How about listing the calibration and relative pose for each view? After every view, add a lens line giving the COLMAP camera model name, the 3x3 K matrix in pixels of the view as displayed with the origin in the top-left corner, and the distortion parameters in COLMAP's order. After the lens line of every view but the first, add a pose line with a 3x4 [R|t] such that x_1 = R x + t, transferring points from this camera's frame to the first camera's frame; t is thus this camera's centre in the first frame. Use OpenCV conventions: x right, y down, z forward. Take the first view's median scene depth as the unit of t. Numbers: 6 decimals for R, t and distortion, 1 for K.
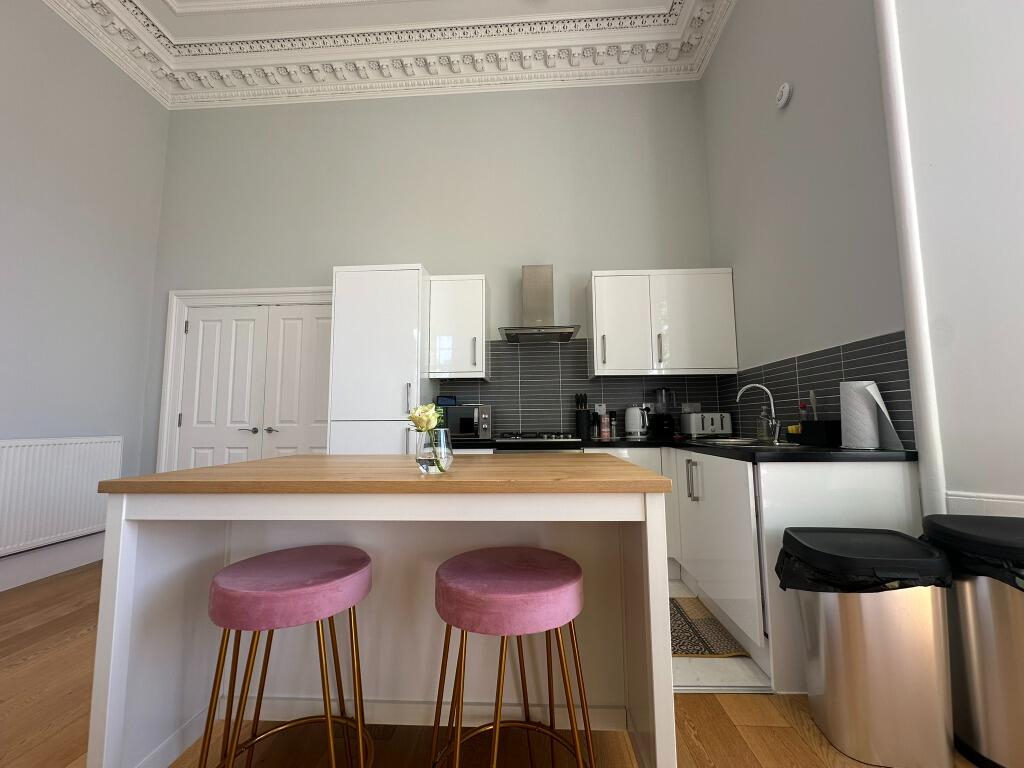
lens RADIAL K [[413.0, 0, 512.2], [0, 413.0, 379.6], [0, 0, 1]] dist [-0.003551, 0.000289]
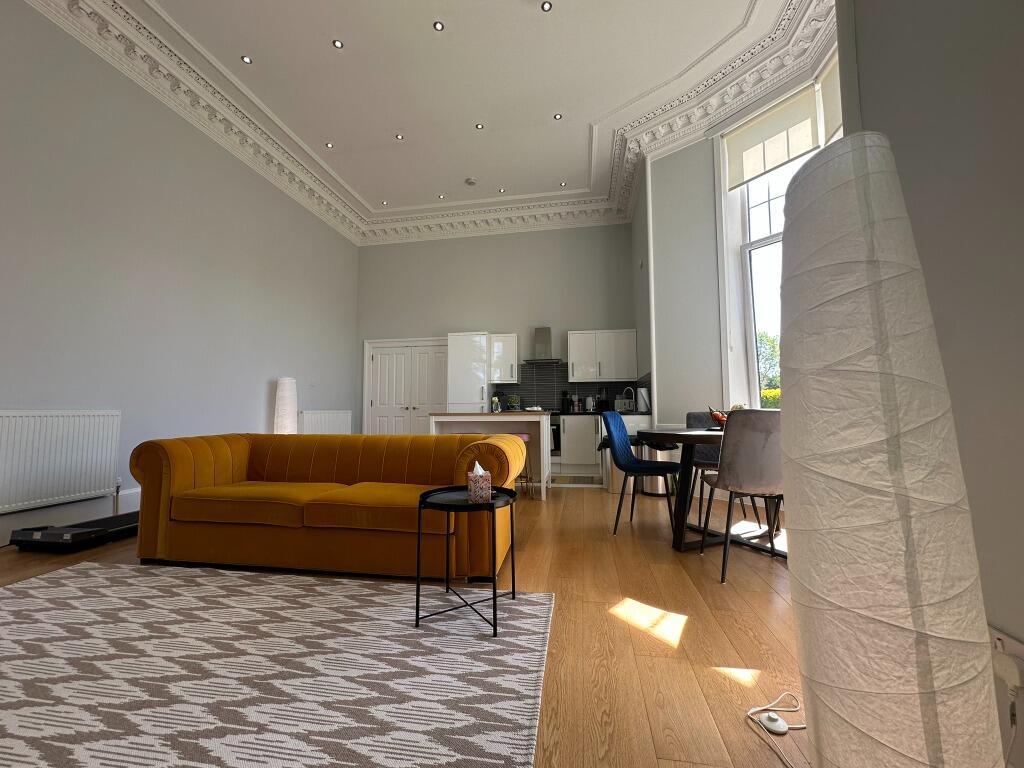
lens RADIAL K [[413.0, 0, 512.2], [0, 413.0, 379.6], [0, 0, 1]] dist [-0.003551, 0.000289]
pose [[0.992360, -0.005406, -0.123254, 0.164673], [0.008682, 0.999623, 0.026060, -0.075547], [0.123066, -0.026931, 0.992033, -1.063512]]
